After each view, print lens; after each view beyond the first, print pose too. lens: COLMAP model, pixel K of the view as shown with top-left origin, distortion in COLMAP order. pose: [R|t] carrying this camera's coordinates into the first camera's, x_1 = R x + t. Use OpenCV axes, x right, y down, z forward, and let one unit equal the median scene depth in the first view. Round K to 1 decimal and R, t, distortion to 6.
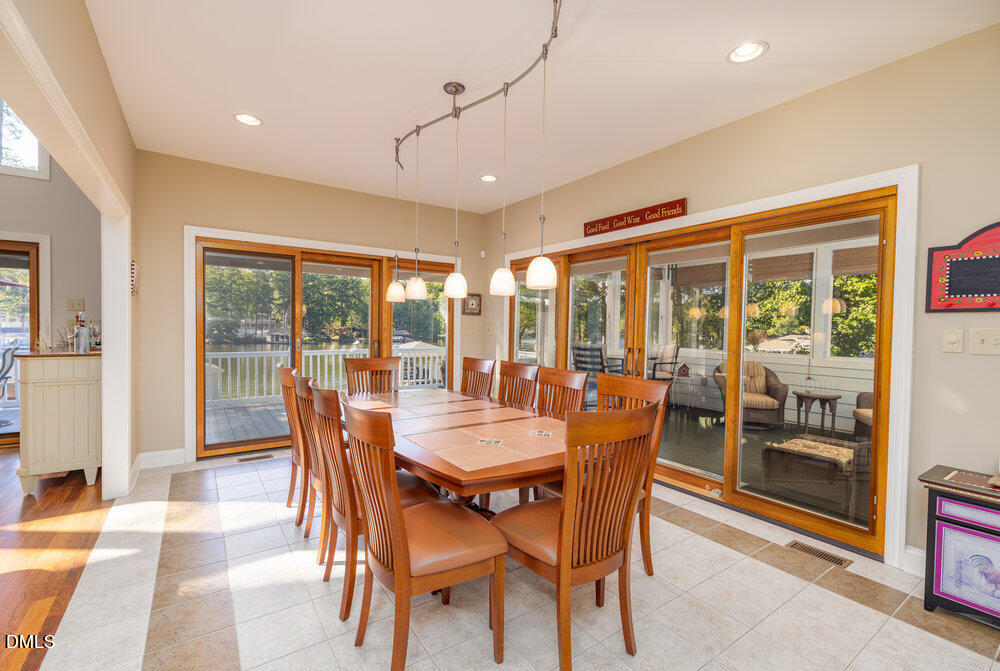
lens RADIAL K [[435.4, 0, 489.7], [0, 435.4, 336.6], [0, 0, 1]] dist [0.000106, 0.000013]
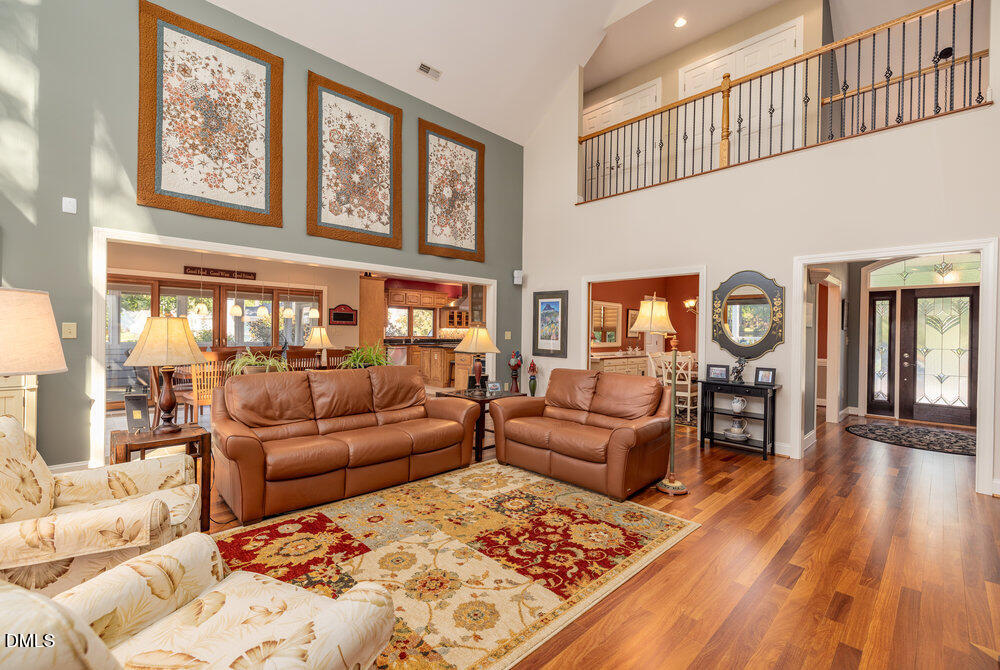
lens RADIAL K [[431.3, 0, 496.5], [0, 431.3, 333.5], [0, 0, 1]] dist [0.001522, 0.000136]
pose [[-0.174572, -0.019913, 0.984443, -1.503271], [0.005060, 0.999764, 0.021121, -0.022658], [-0.984631, 0.008668, -0.174430, 0.086736]]
